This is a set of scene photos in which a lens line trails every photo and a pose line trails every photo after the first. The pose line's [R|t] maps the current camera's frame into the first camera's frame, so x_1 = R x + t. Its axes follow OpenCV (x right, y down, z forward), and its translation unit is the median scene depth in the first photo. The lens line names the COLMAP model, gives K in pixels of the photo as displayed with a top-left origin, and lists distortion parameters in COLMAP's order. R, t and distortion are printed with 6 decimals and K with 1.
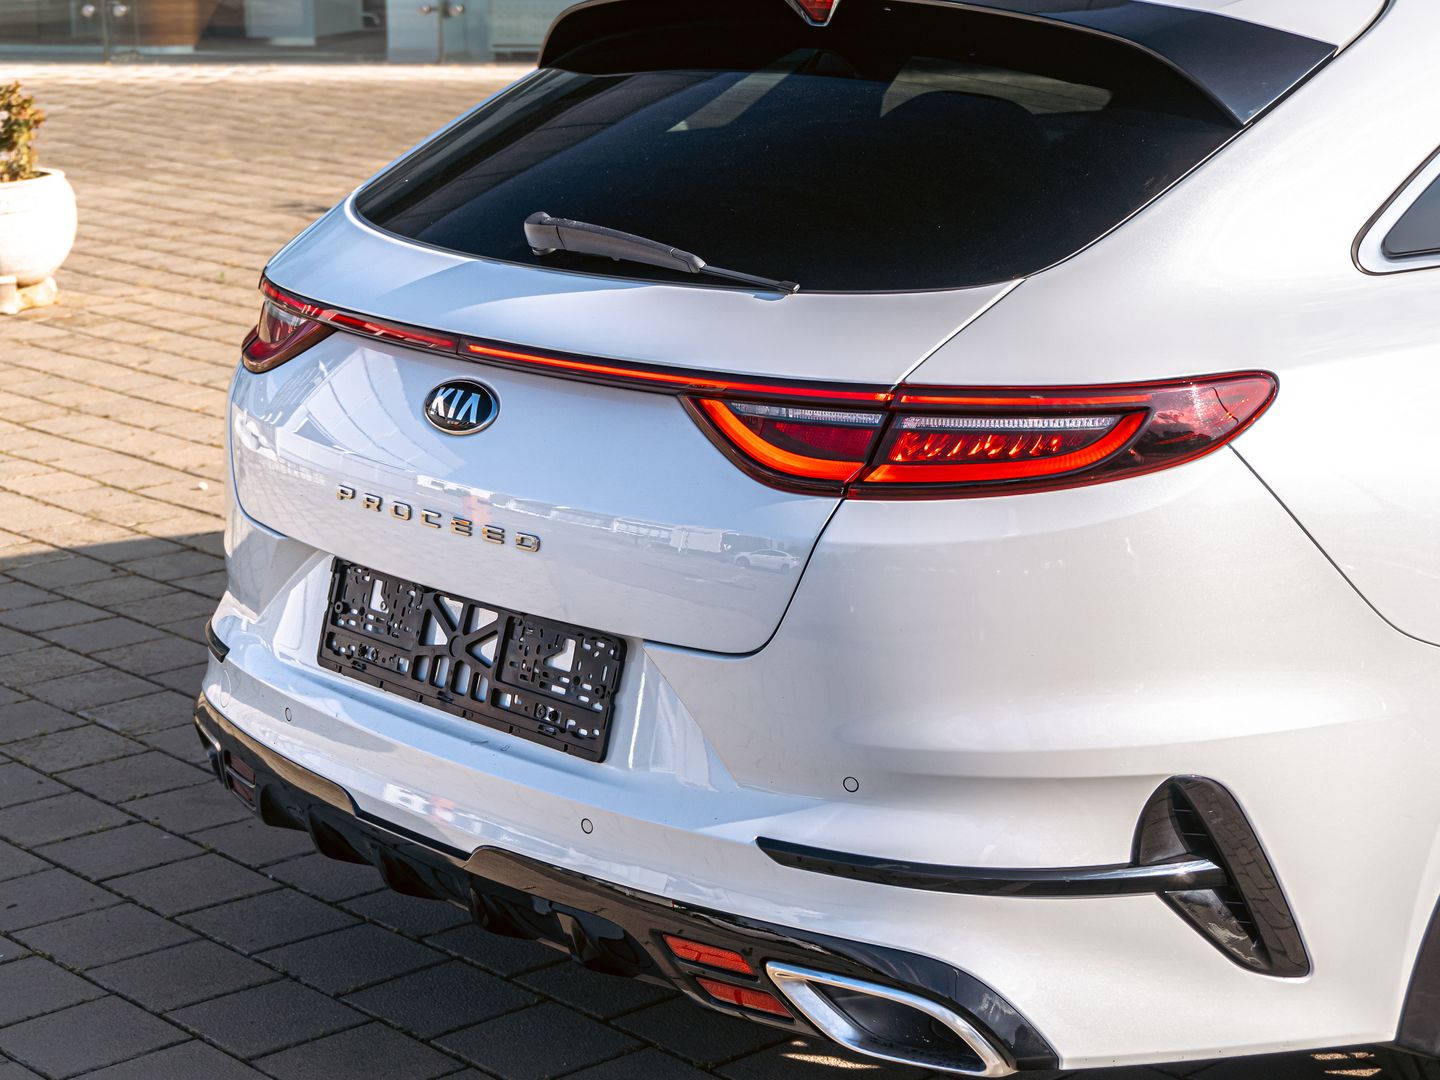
lens RADIAL K [[2643.8, 0, 760.0], [0, 2643.8, 531.9], [0, 0, 1]] dist [0.063217, 0.000000]
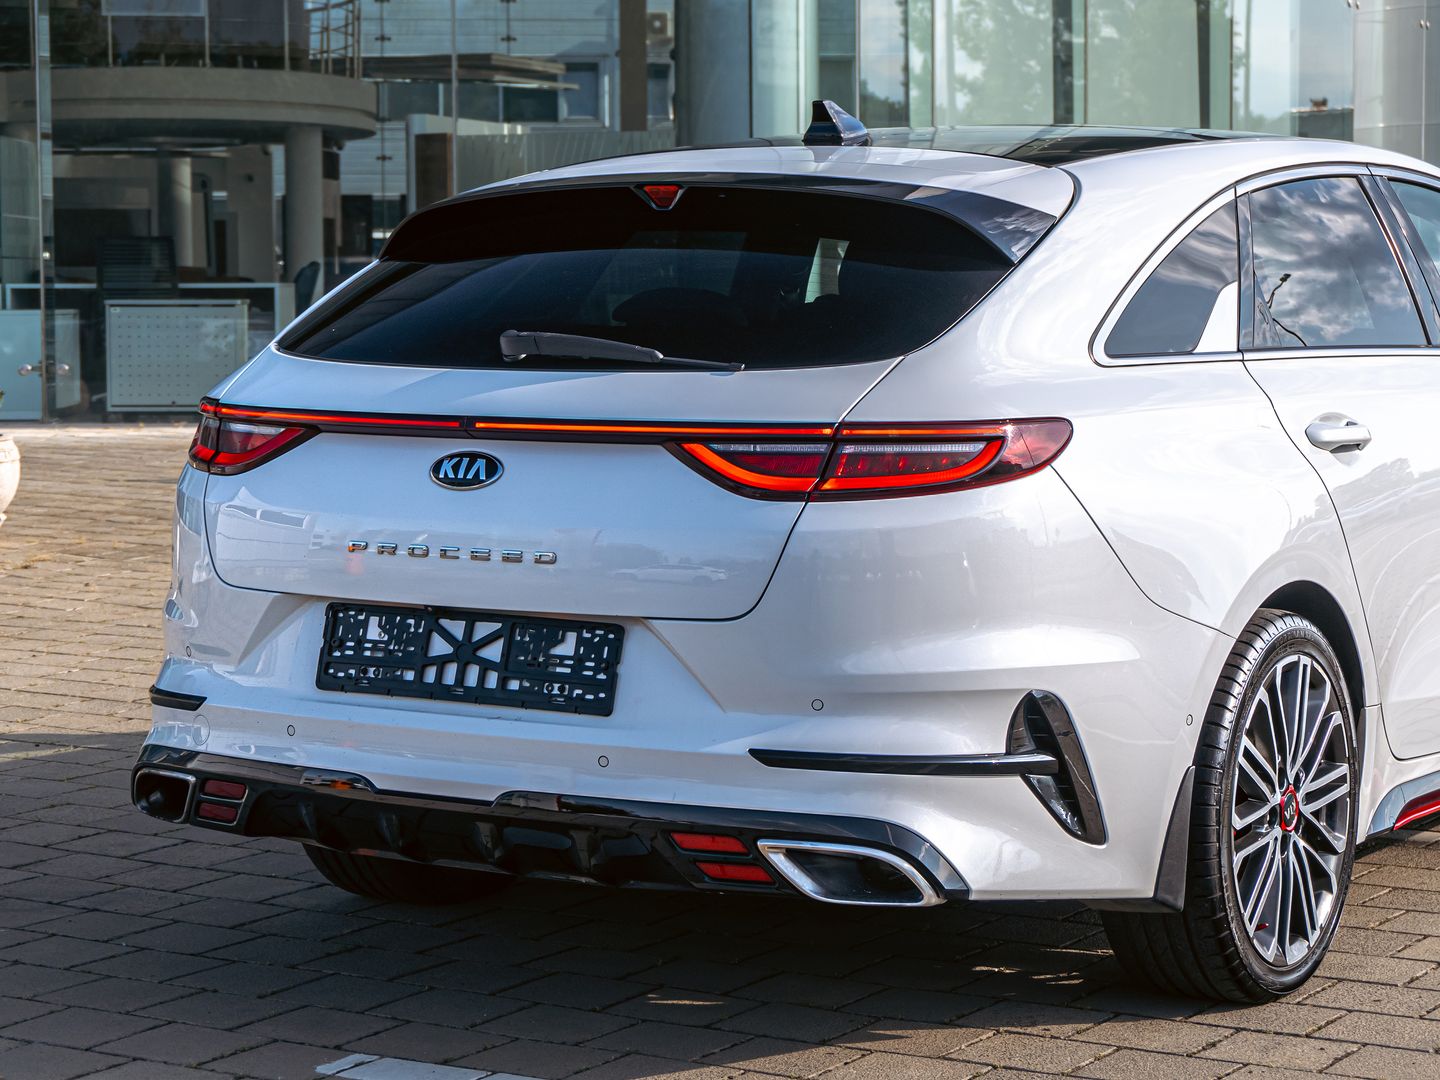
lens RADIAL K [[2643.8, 0, 721.9], [0, 2643.8, 555.0], [0, 0, 1]] dist [0.063217, 0.000000]
pose [[0.967283, -0.021917, 0.252750, -0.335982], [0.050747, 0.992842, -0.108117, 0.150608], [-0.248571, 0.117407, 0.961472, -0.323389]]
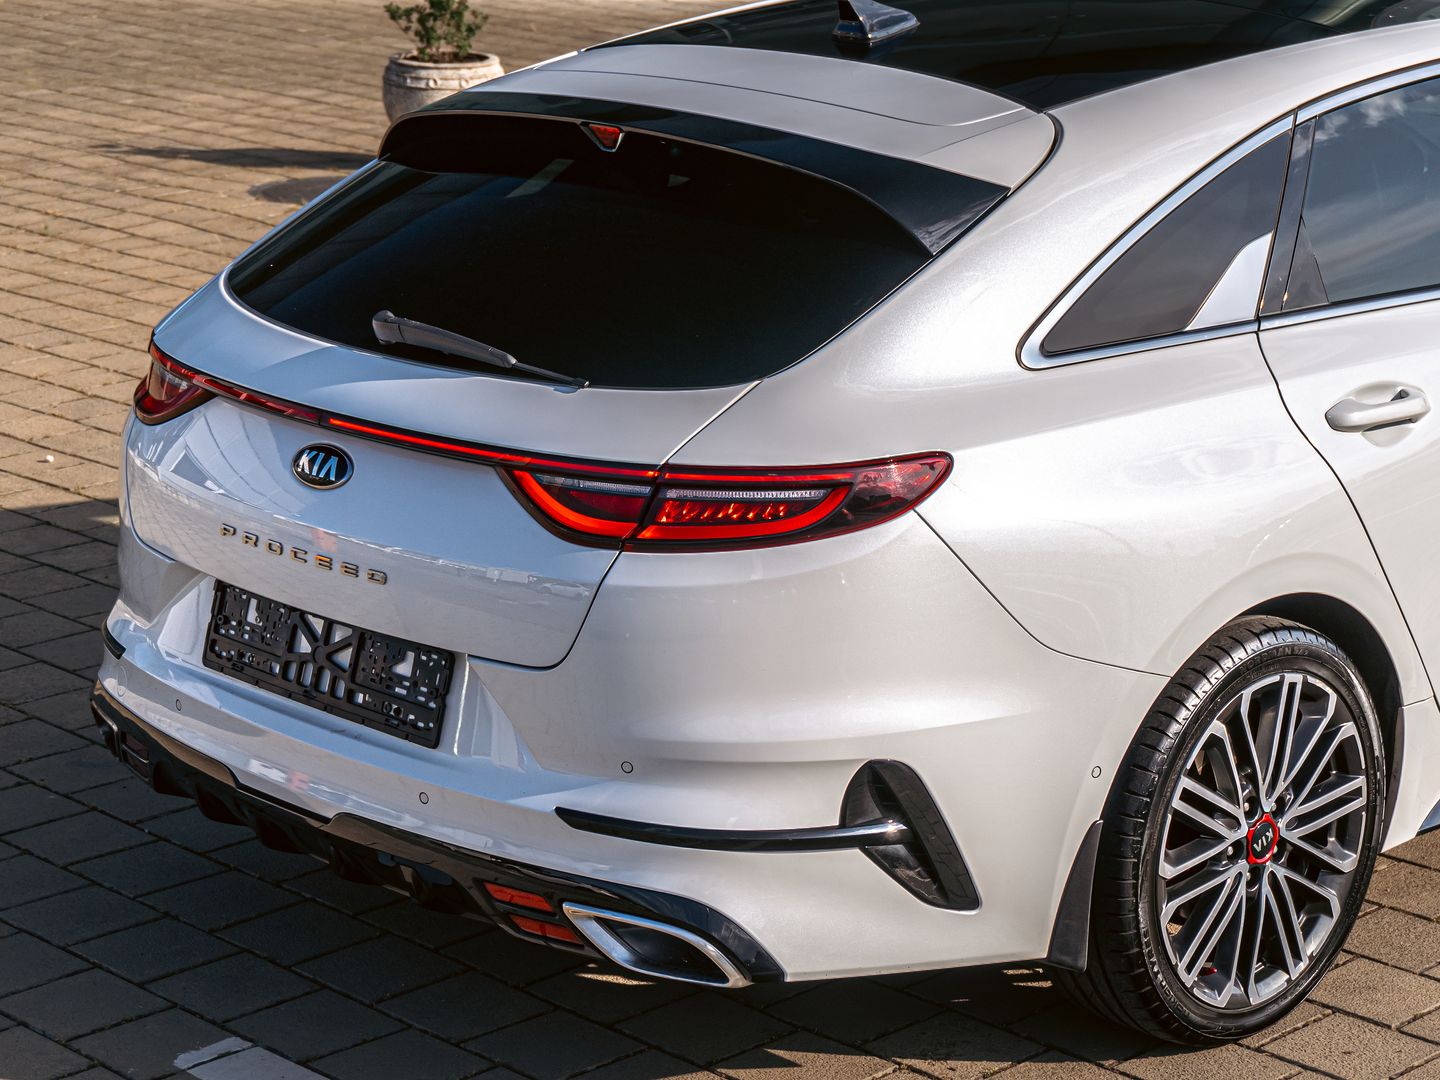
lens RADIAL K [[2643.8, 0, 729.5], [0, 2643.8, 536.3], [0, 0, 1]] dist [0.063217, 0.000000]
pose [[0.998405, 0.000633, 0.056451, 0.009911], [-0.002109, 0.999657, 0.026096, -0.048433], [-0.056415, -0.026173, 0.998064, -0.280333]]
